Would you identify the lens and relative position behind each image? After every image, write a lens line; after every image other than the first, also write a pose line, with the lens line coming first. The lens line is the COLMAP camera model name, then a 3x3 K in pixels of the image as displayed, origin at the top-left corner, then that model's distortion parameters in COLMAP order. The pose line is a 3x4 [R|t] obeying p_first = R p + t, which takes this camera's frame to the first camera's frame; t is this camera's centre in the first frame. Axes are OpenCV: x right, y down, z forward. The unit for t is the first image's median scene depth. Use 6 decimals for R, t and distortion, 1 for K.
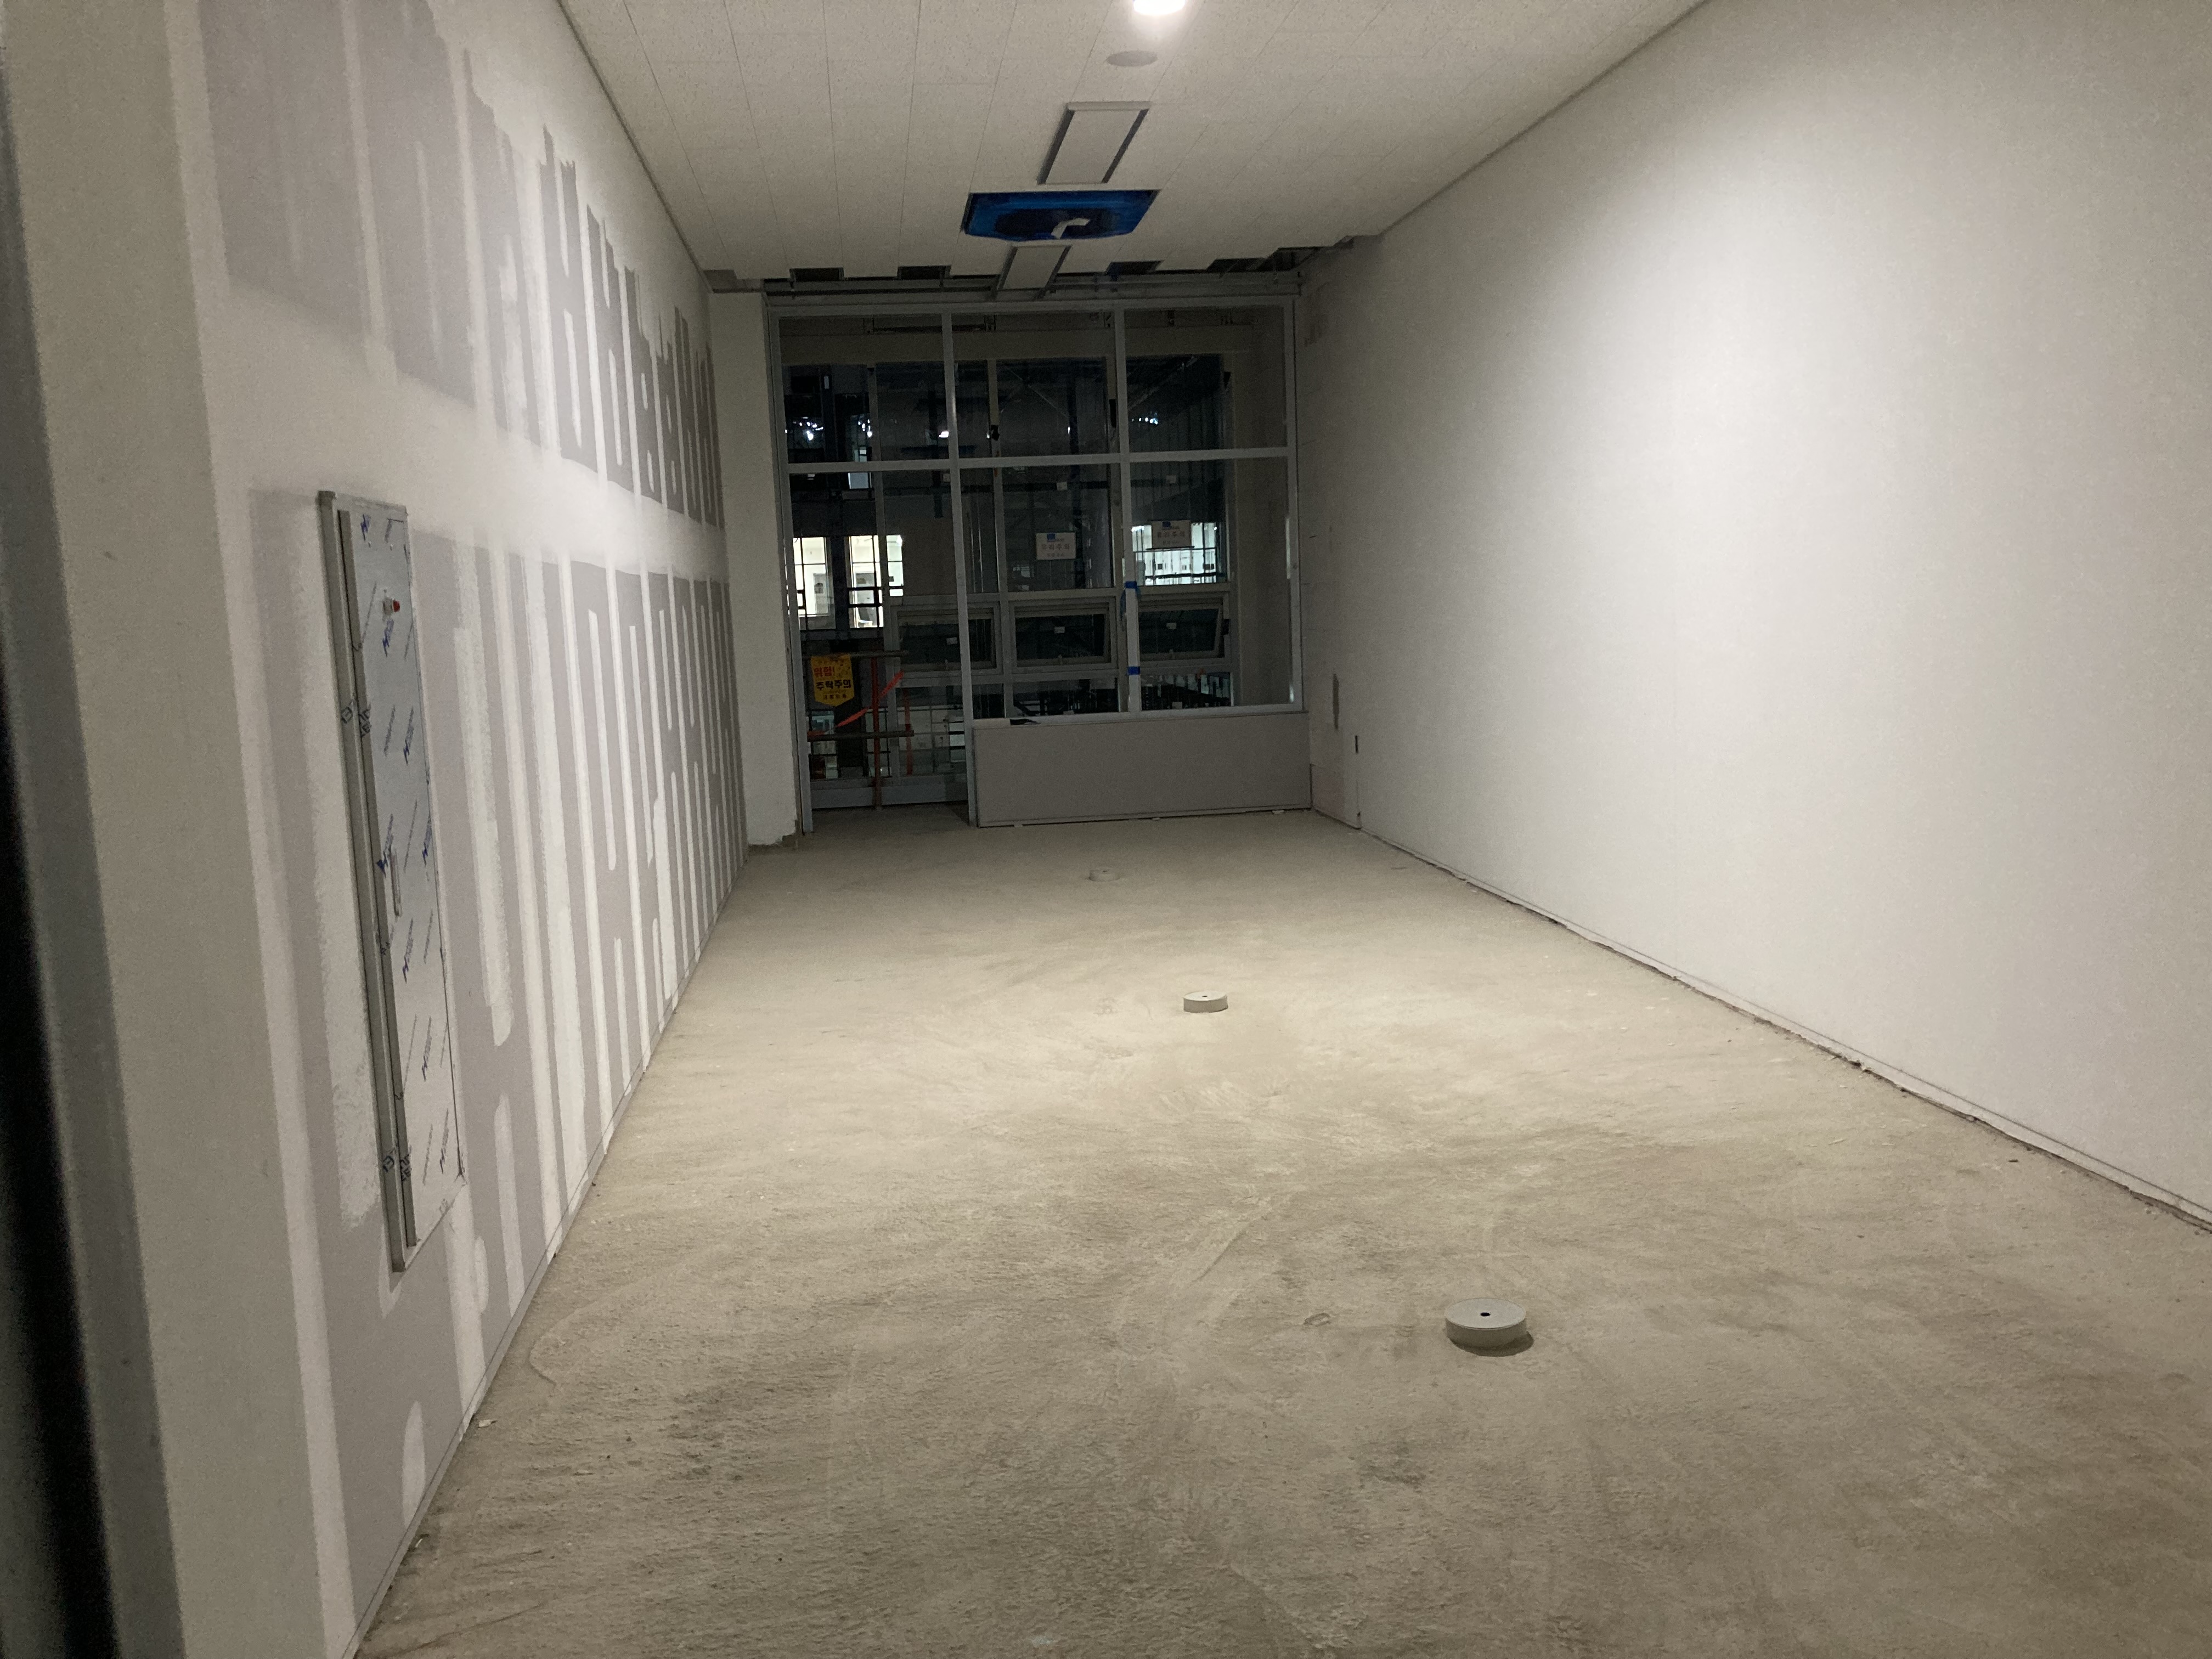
lens RADIAL K [[1827.9, 0, 1106.0], [0, 1827.9, 829.5], [0, 0, 1]] dist [0.005624, 0.011608]
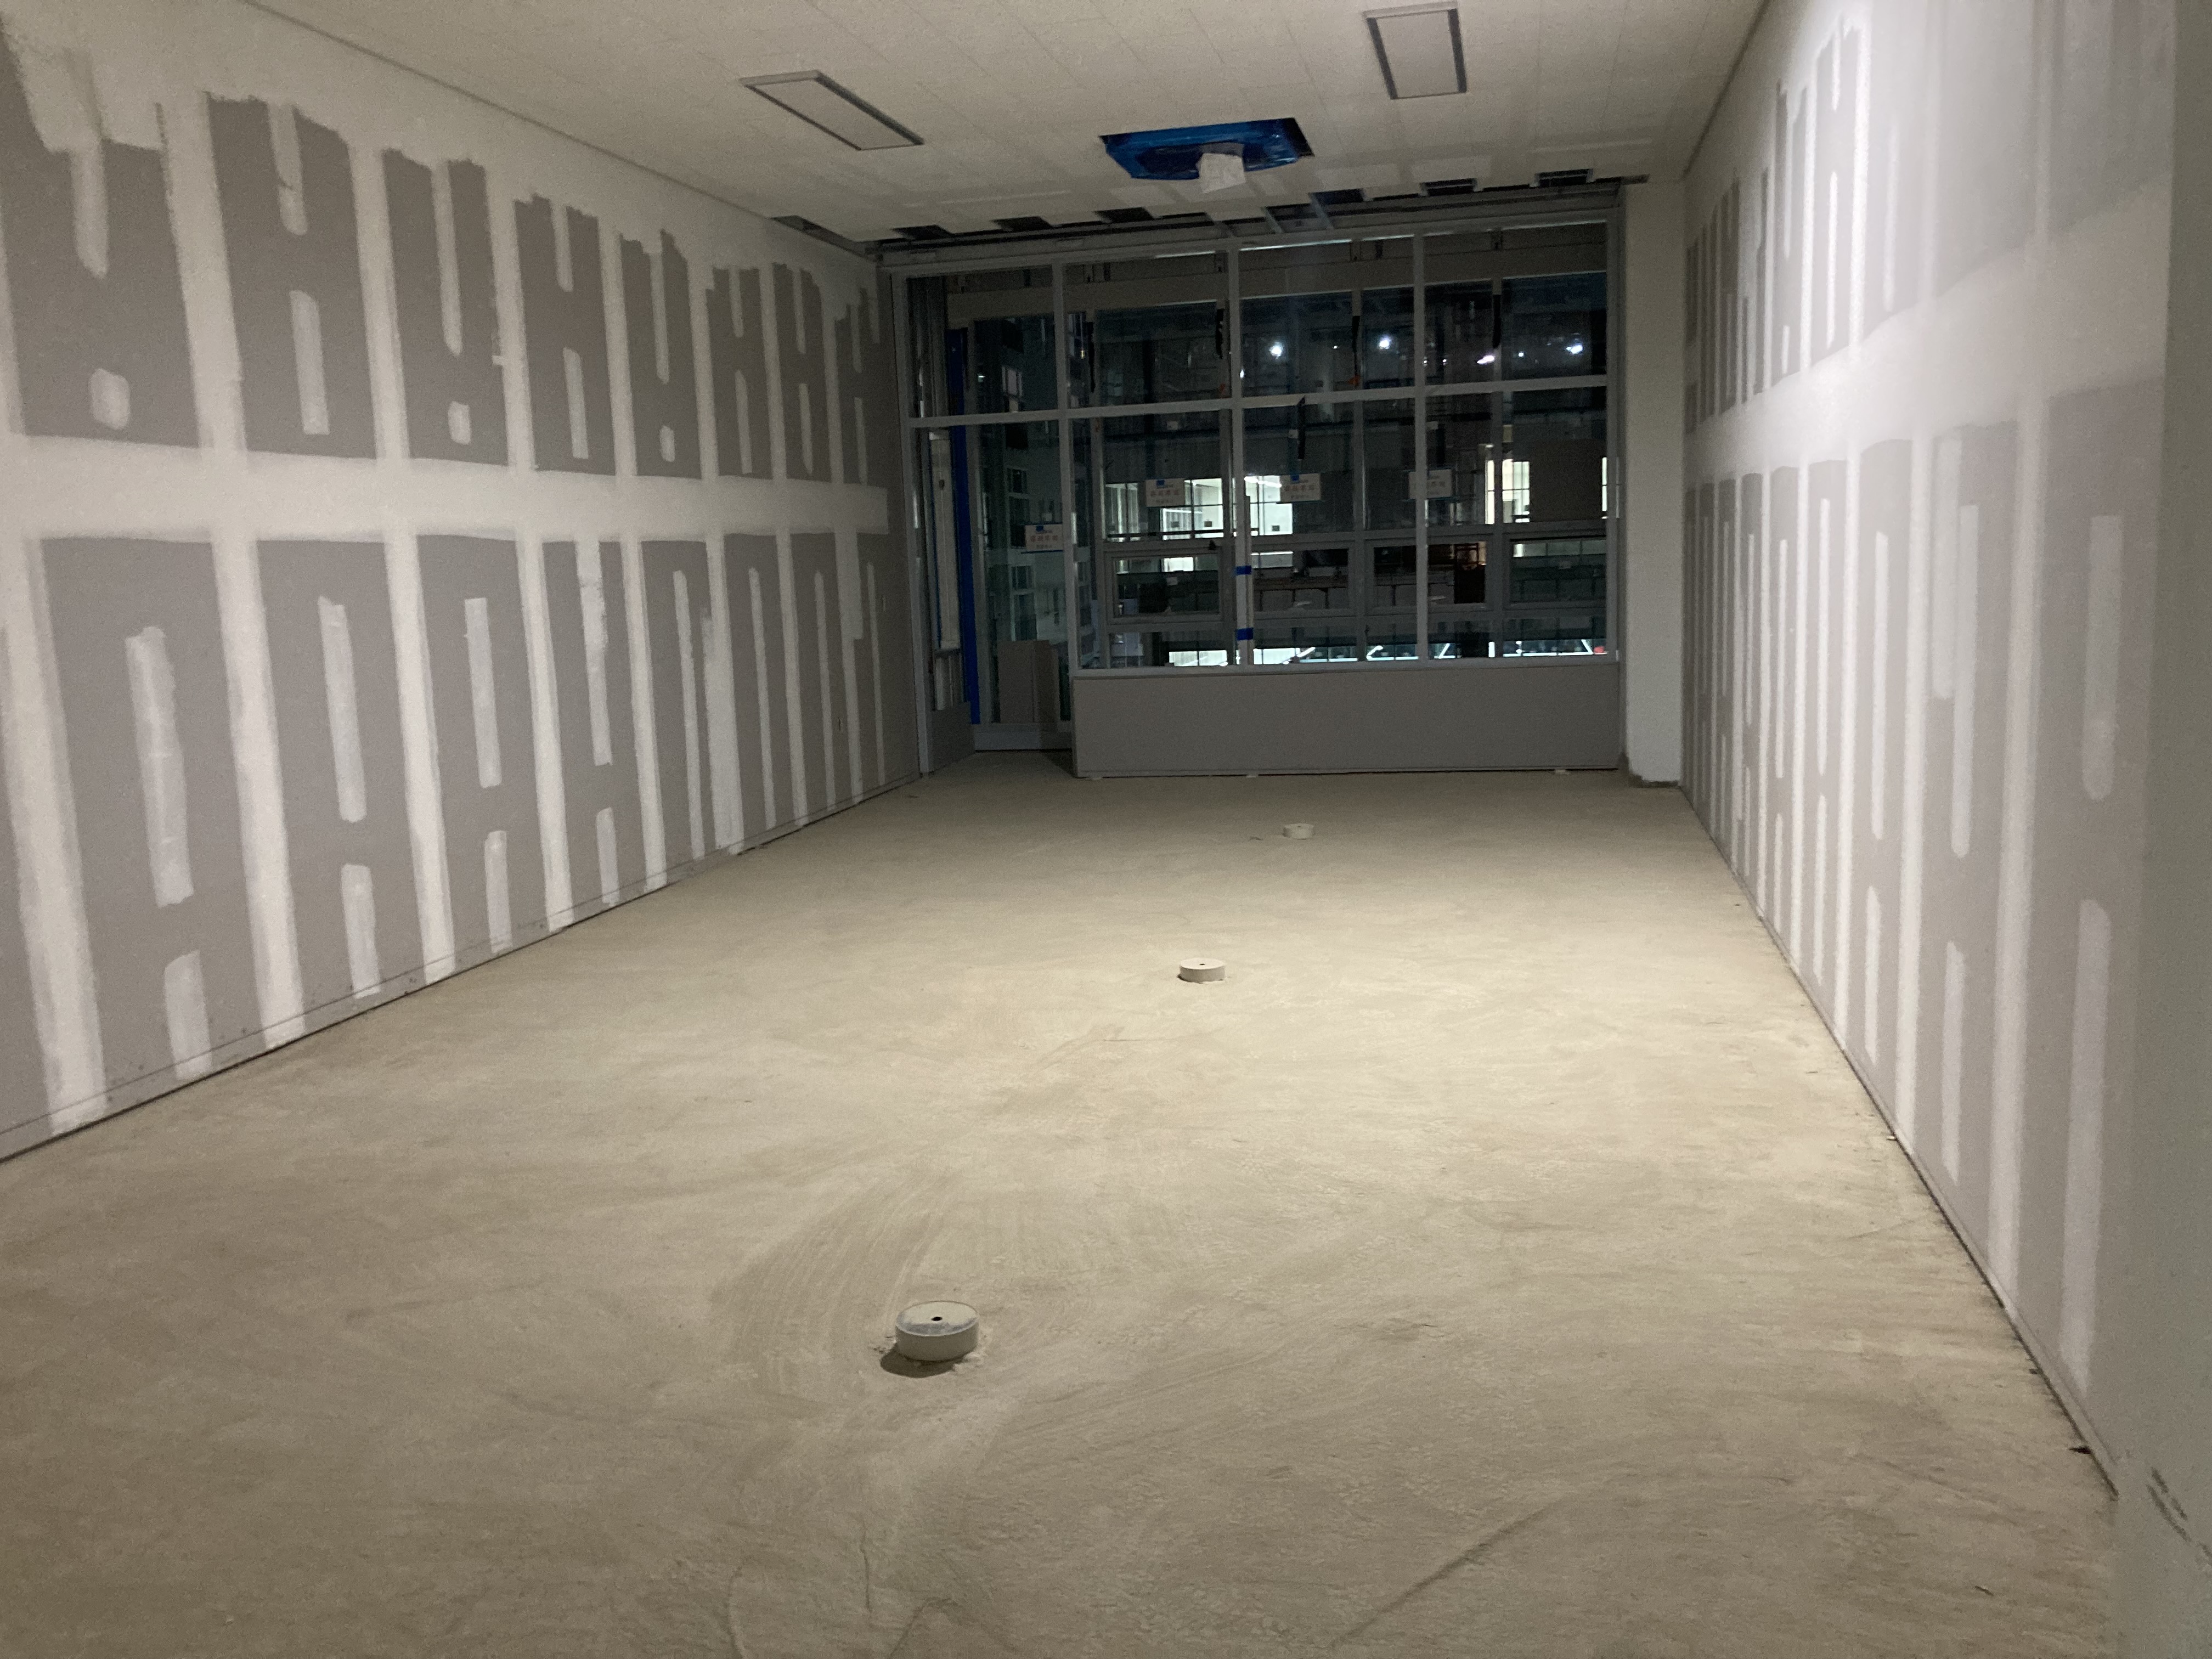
lens RADIAL K [[1827.9, 0, 1106.0], [0, 1827.9, 829.5], [0, 0, 1]] dist [0.005624, 0.011608]
pose [[0.939705, 0.058618, -0.336925, 0.282020], [-0.044113, 0.997747, 0.050552, -0.024252], [0.339129, -0.032641, 0.940173, 0.056998]]
